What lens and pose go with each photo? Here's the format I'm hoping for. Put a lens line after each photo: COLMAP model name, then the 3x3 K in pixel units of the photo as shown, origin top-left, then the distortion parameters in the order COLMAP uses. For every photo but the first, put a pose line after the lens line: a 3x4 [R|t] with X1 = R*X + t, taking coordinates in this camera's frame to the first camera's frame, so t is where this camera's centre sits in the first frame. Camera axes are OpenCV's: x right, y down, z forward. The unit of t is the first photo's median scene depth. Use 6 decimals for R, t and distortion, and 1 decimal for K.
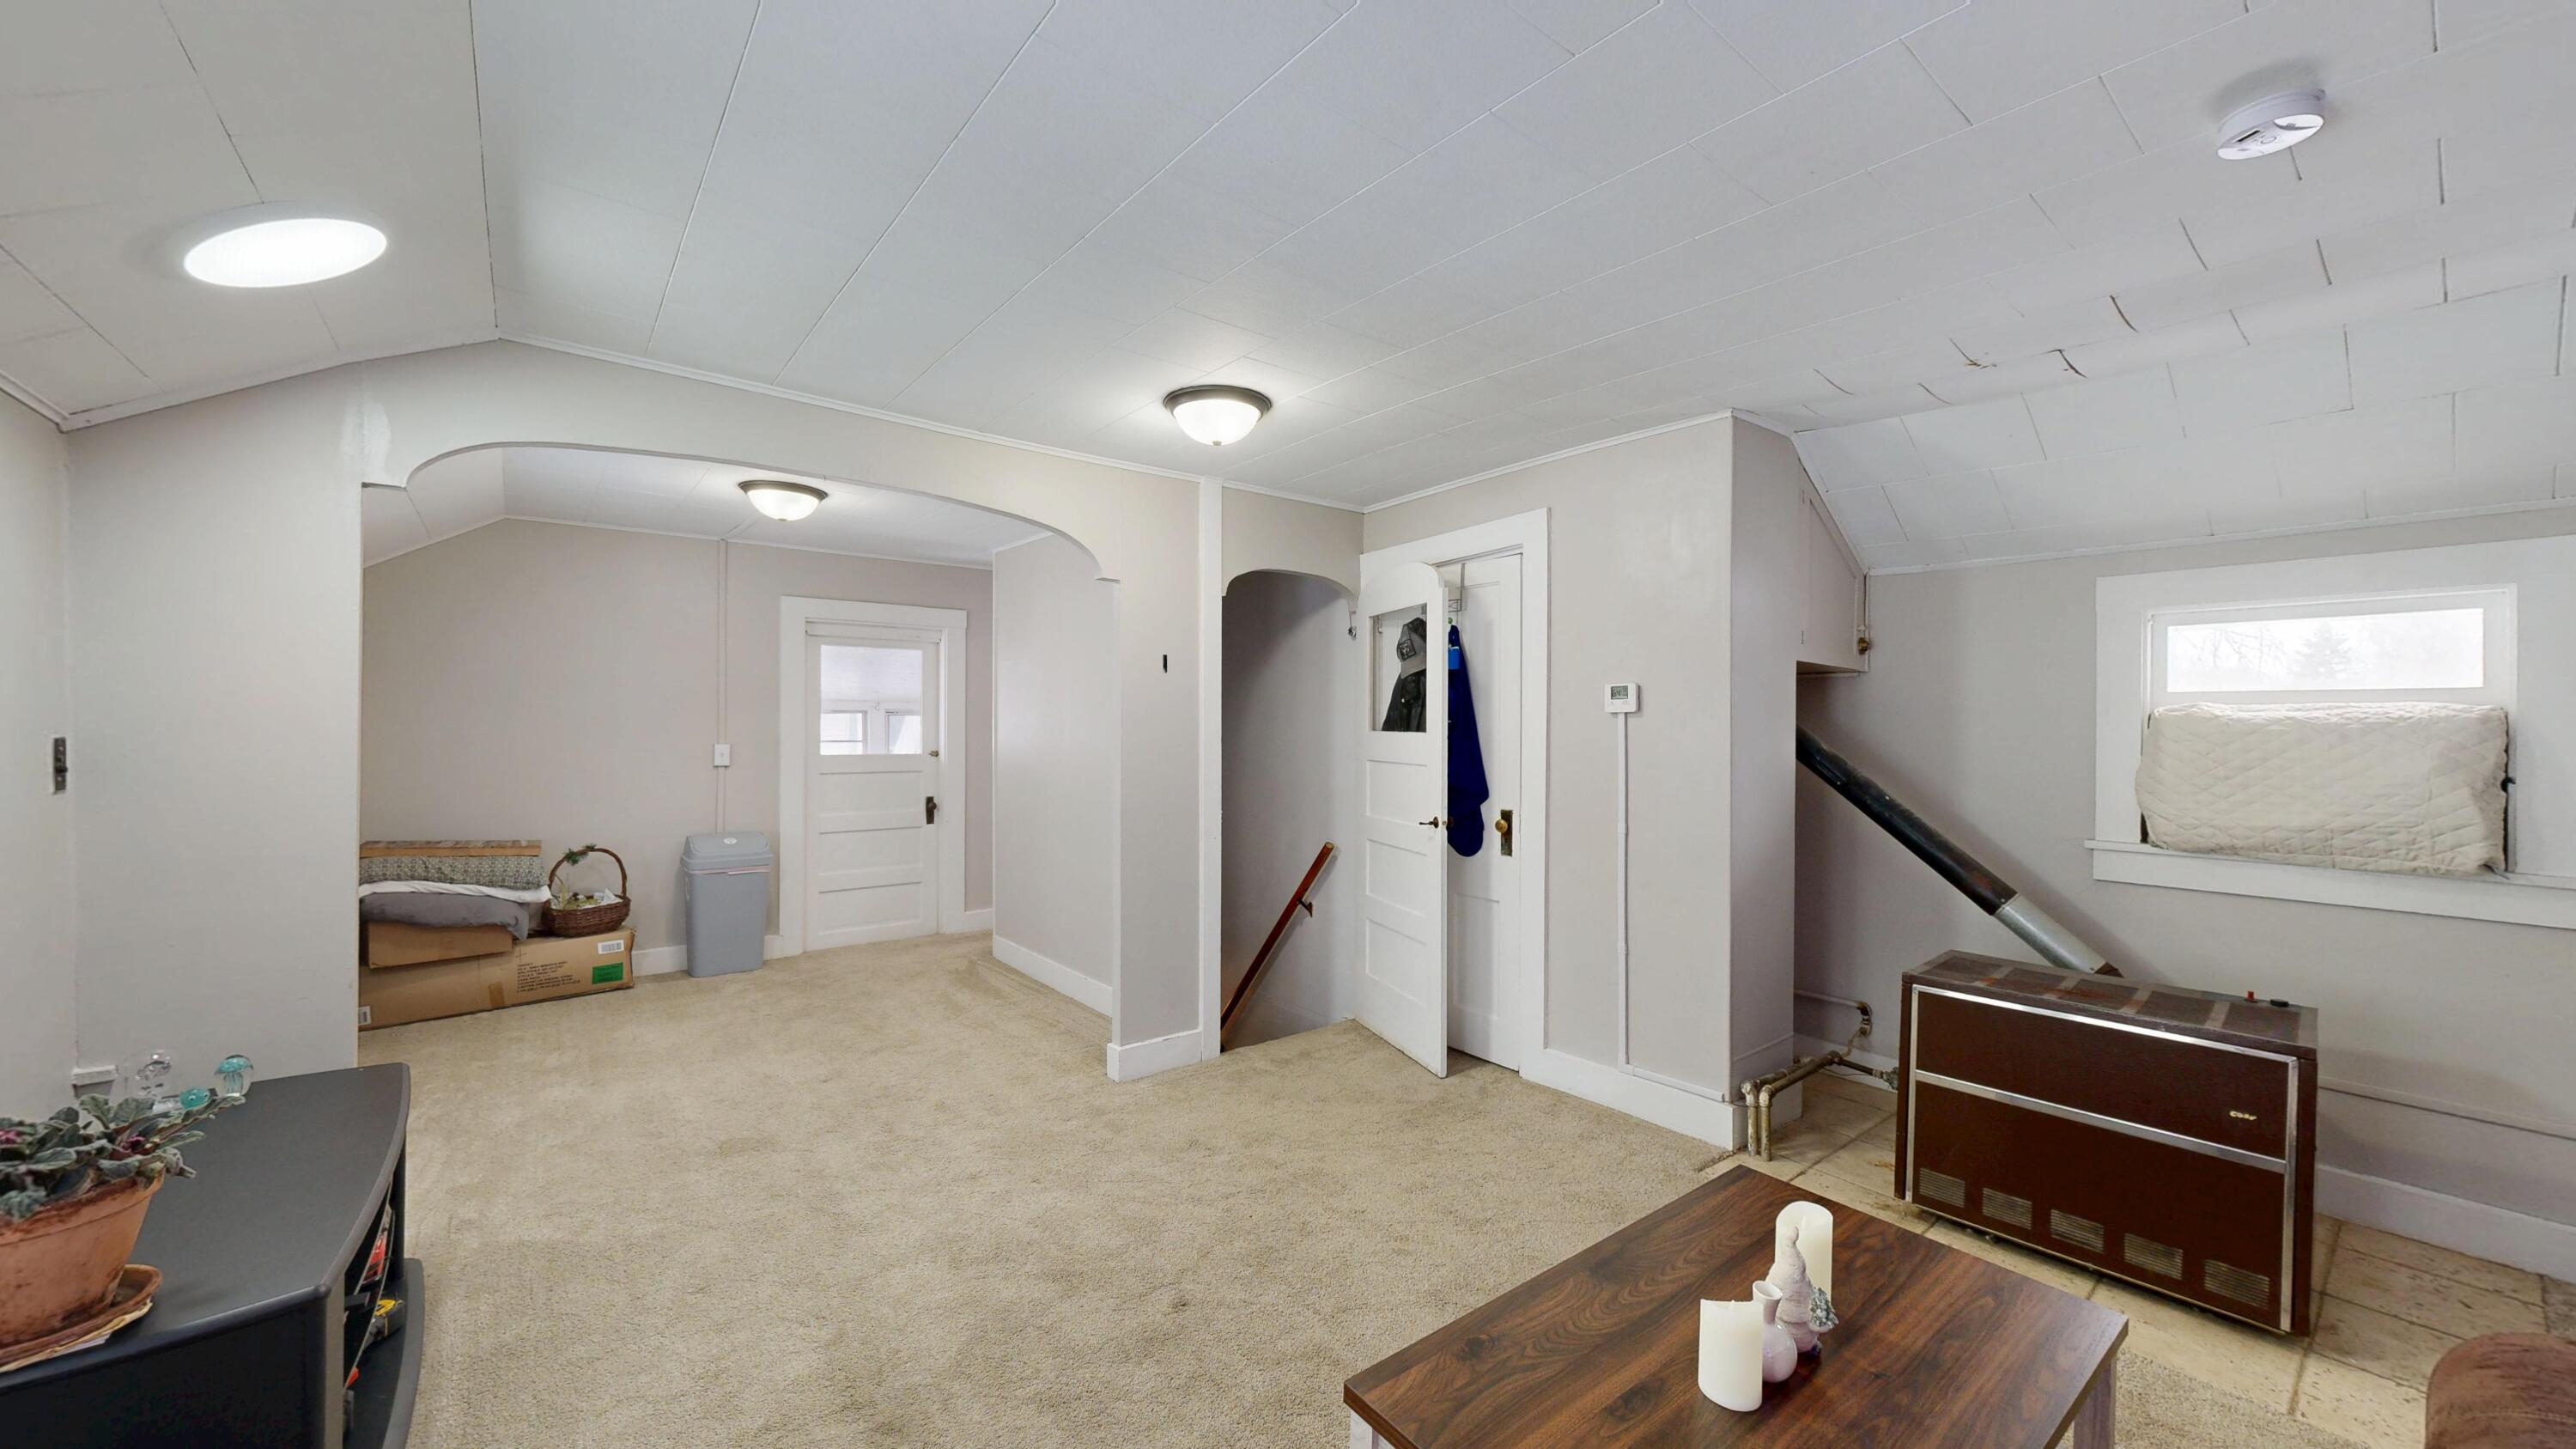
lens RADIAL K [[945.0, 0, 1286.3], [0, 945.0, 729.1], [0, 0, 1]] dist [0.003070, -0.000013]
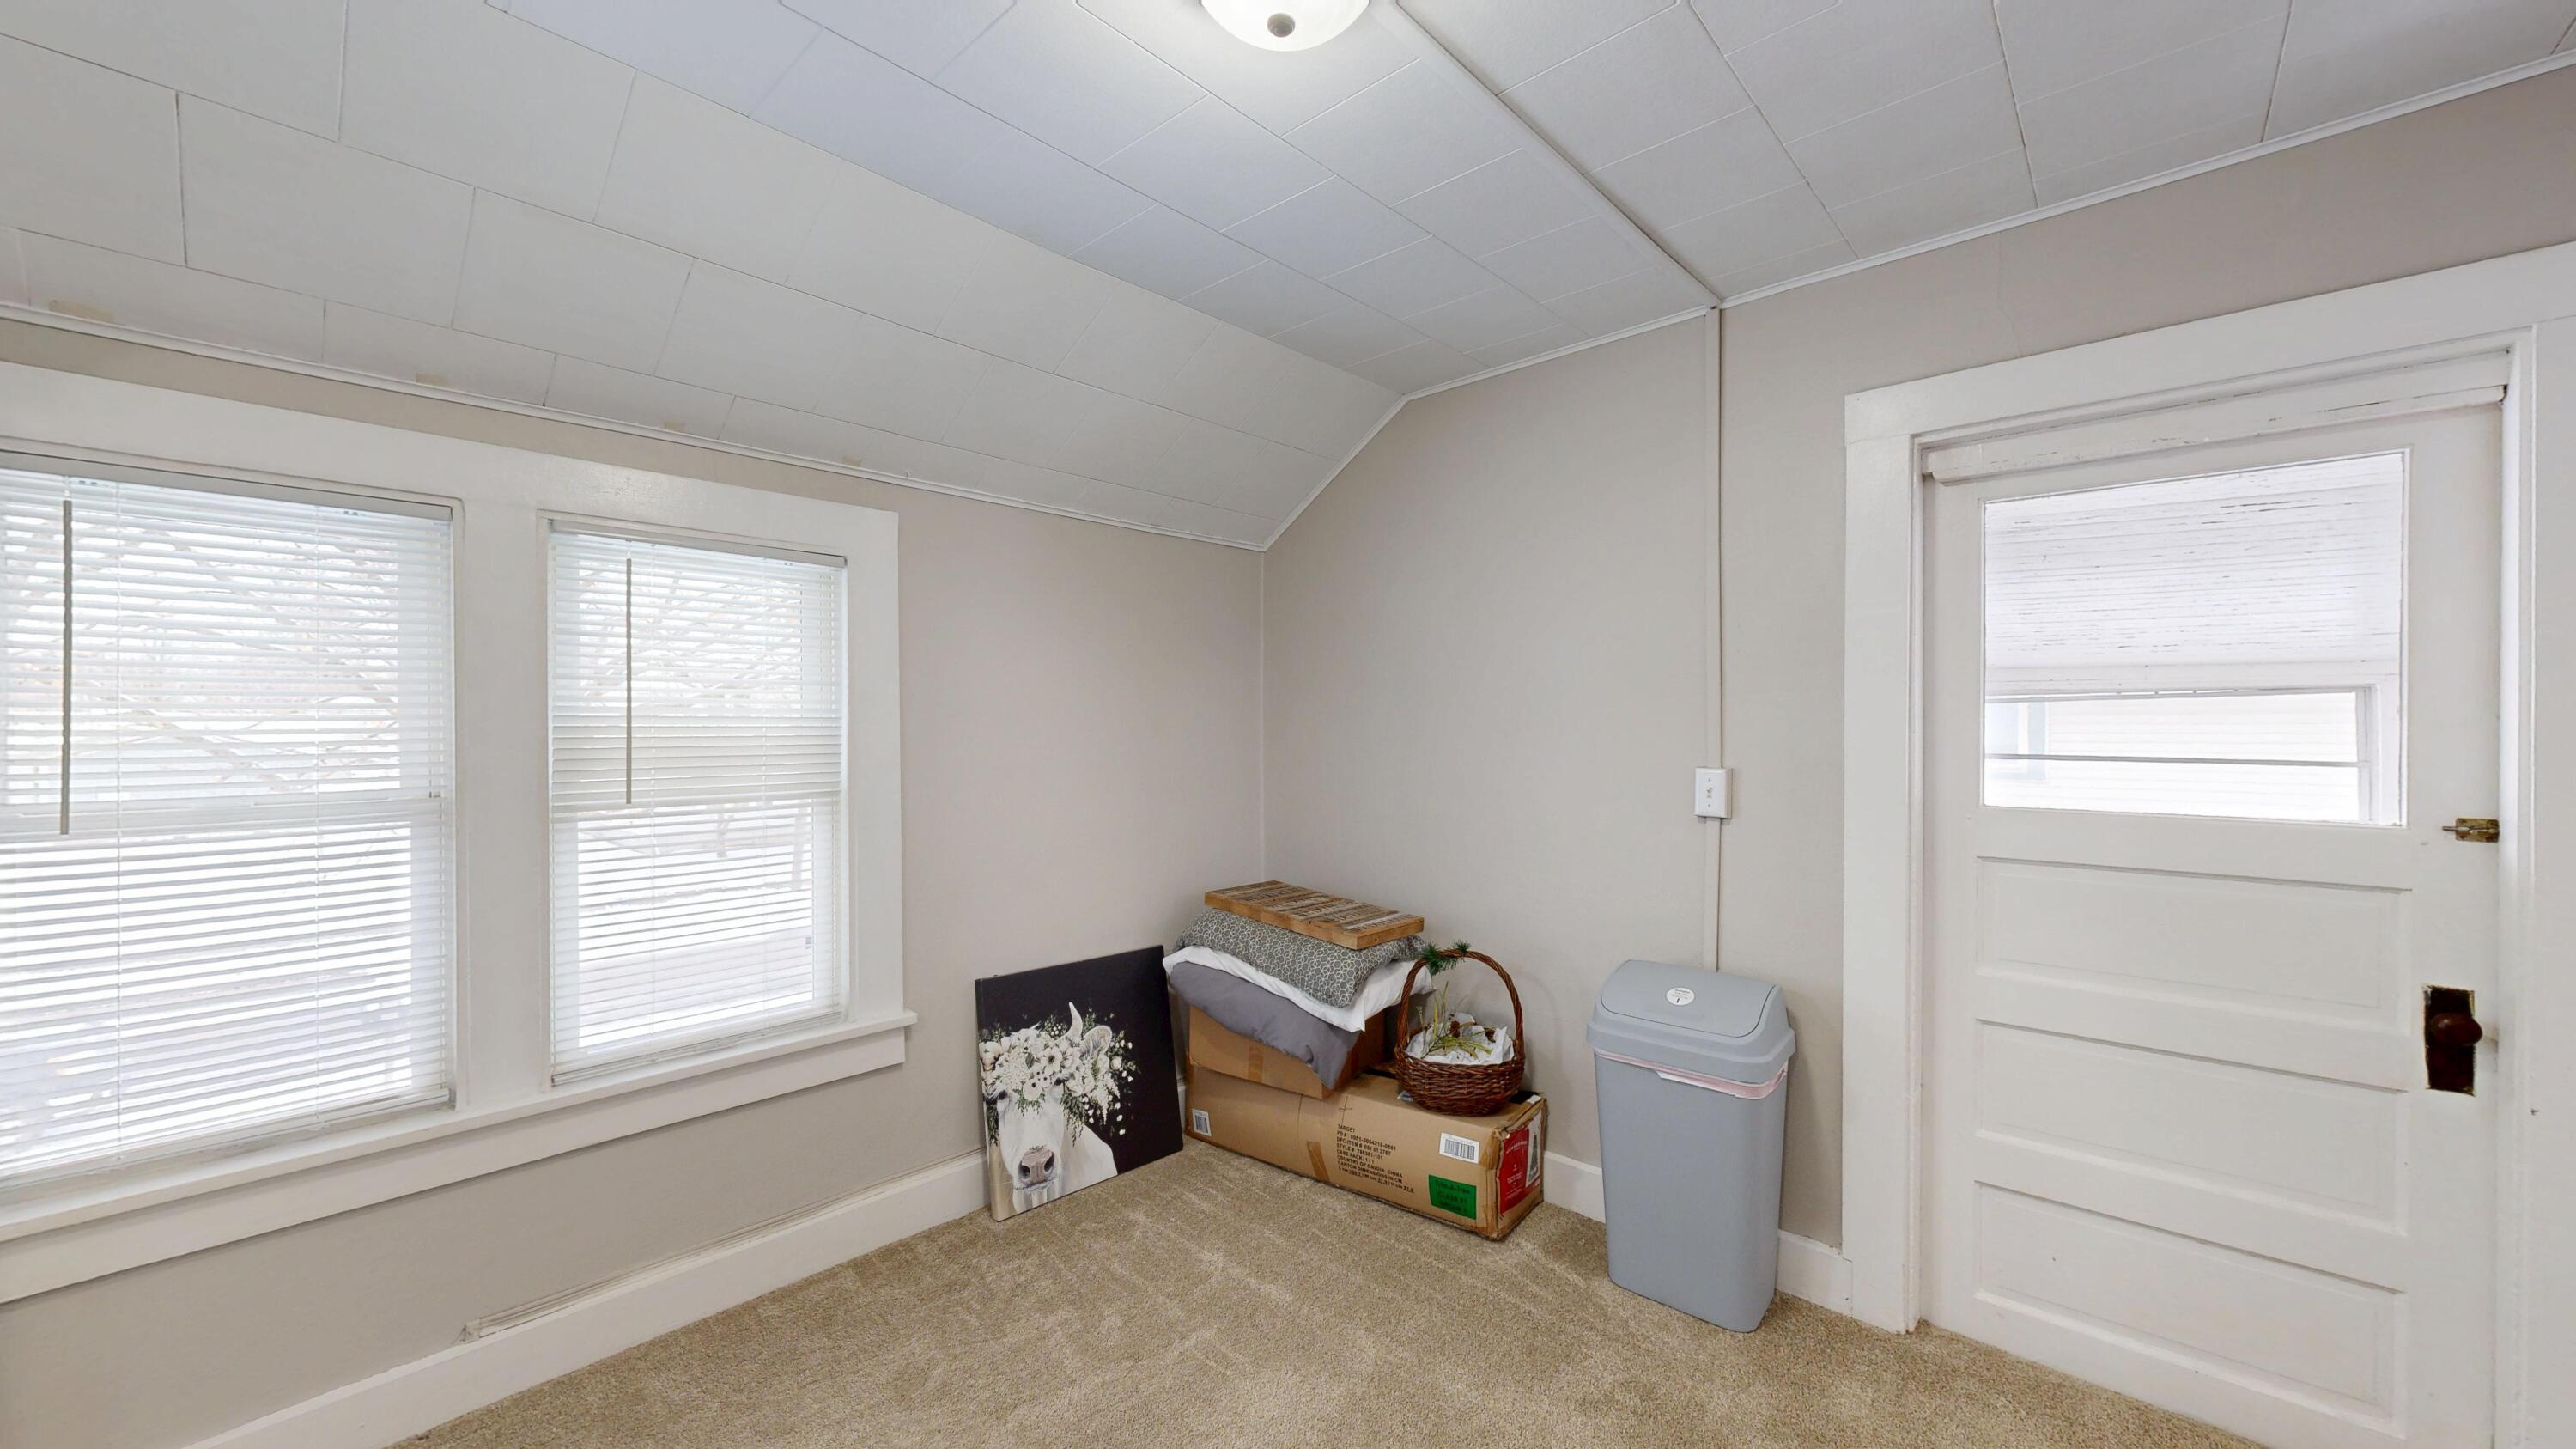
lens RADIAL K [[945.0, 0, 1292.0], [0, 945.0, 729.4], [0, 0, 1]] dist [0.003070, -0.000013]
pose [[0.146378, -0.001092, -0.989228, -0.201338], [-0.002594, 0.999996, -0.001488, -0.000905], [0.989225, 0.002784, 0.146375, 0.802982]]
